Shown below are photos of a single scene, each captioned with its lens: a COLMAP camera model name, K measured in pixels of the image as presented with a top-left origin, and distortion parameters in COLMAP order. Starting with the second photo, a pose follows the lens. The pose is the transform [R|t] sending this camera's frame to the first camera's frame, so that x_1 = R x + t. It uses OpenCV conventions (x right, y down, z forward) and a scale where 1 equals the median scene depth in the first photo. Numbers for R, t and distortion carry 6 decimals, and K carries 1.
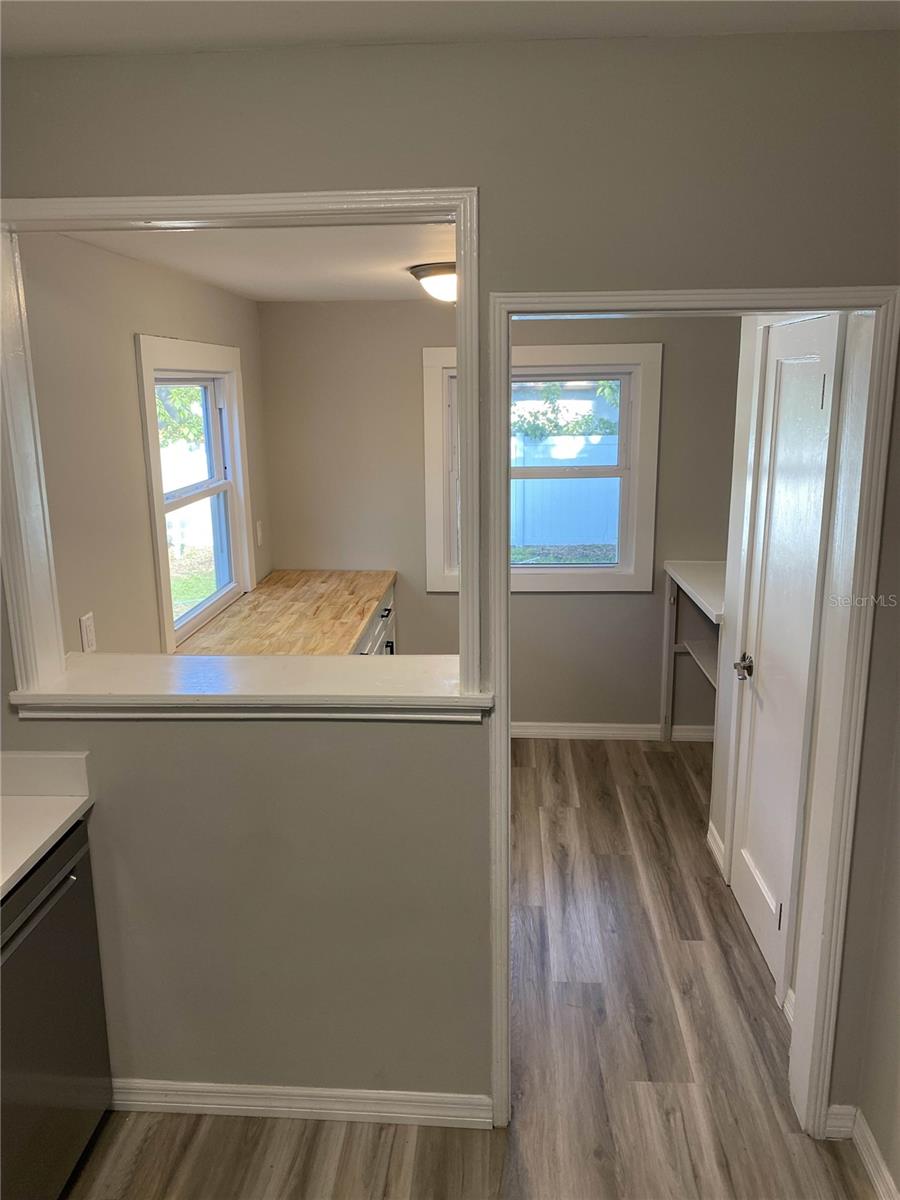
lens RADIAL K [[920.0, 0, 443.9], [0, 920.0, 599.7], [0, 0, 1]] dist [0.026975, -0.005766]
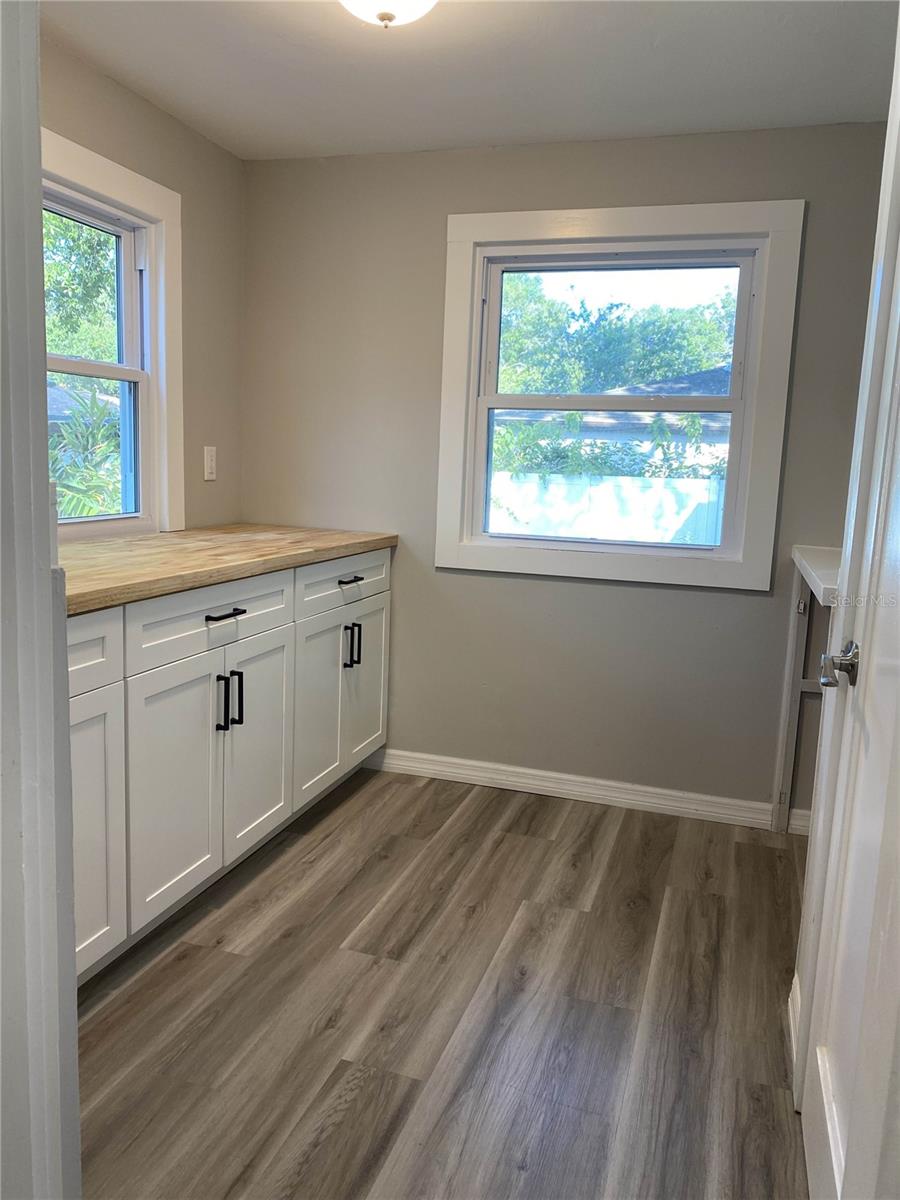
lens RADIAL K [[920.0, 0, 456.5], [0, 920.0, 598.5], [0, 0, 1]] dist [0.026975, -0.005766]
pose [[0.968960, 0.085269, -0.232049, 0.191559], [-0.104910, 0.991751, -0.073641, 0.076967], [0.223855, 0.095699, 0.969913, 0.382146]]
